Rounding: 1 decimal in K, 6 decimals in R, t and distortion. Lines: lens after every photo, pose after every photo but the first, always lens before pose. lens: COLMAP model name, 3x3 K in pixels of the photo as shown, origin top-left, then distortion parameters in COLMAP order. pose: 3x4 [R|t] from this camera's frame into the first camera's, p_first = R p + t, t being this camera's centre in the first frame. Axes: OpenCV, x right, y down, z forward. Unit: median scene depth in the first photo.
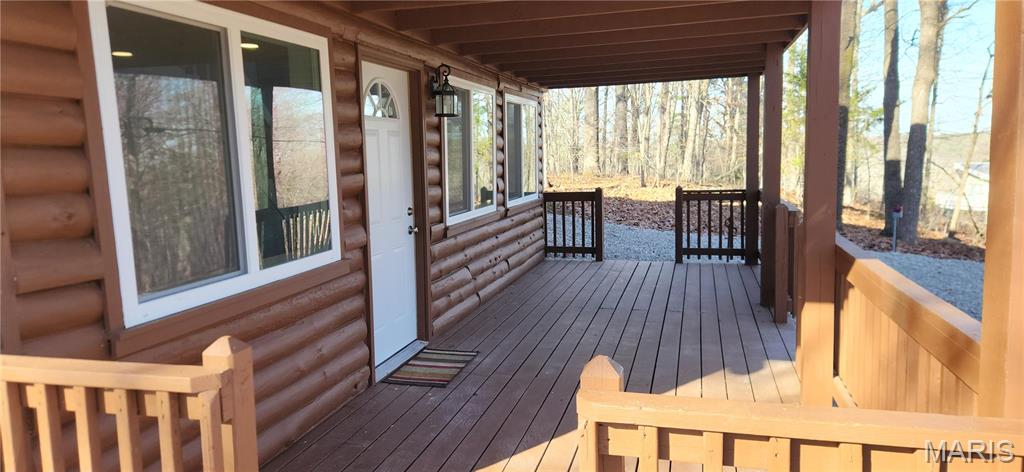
lens RADIAL K [[680.1, 0, 506.6], [0, 680.1, 225.3], [0, 0, 1]] dist [0.087762, -0.089640]
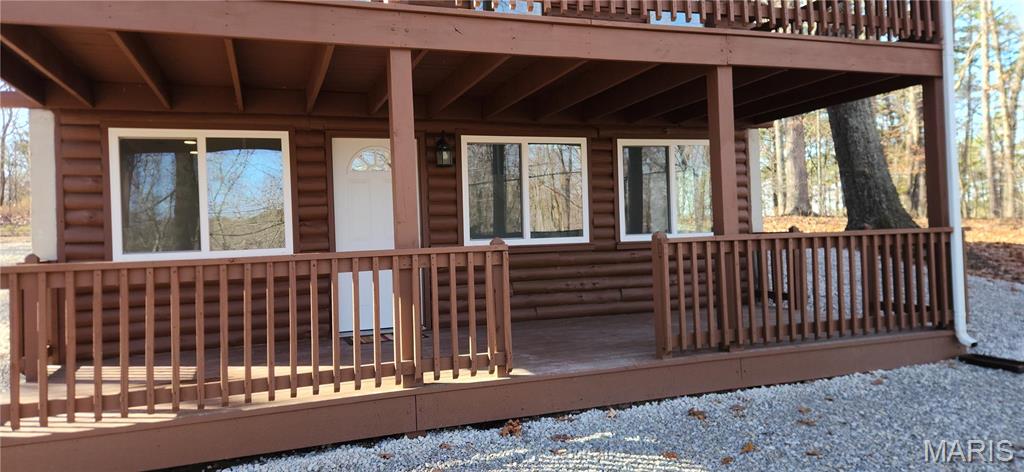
lens RADIAL K [[680.1, 0, 506.6], [0, 680.1, 225.3], [0, 0, 1]] dist [0.087762, -0.089640]
pose [[0.578060, 0.001955, -0.815992, 1.508422], [-0.068922, 0.996541, -0.046438, 0.019501], [0.813079, 0.083084, 0.576195, 0.428881]]
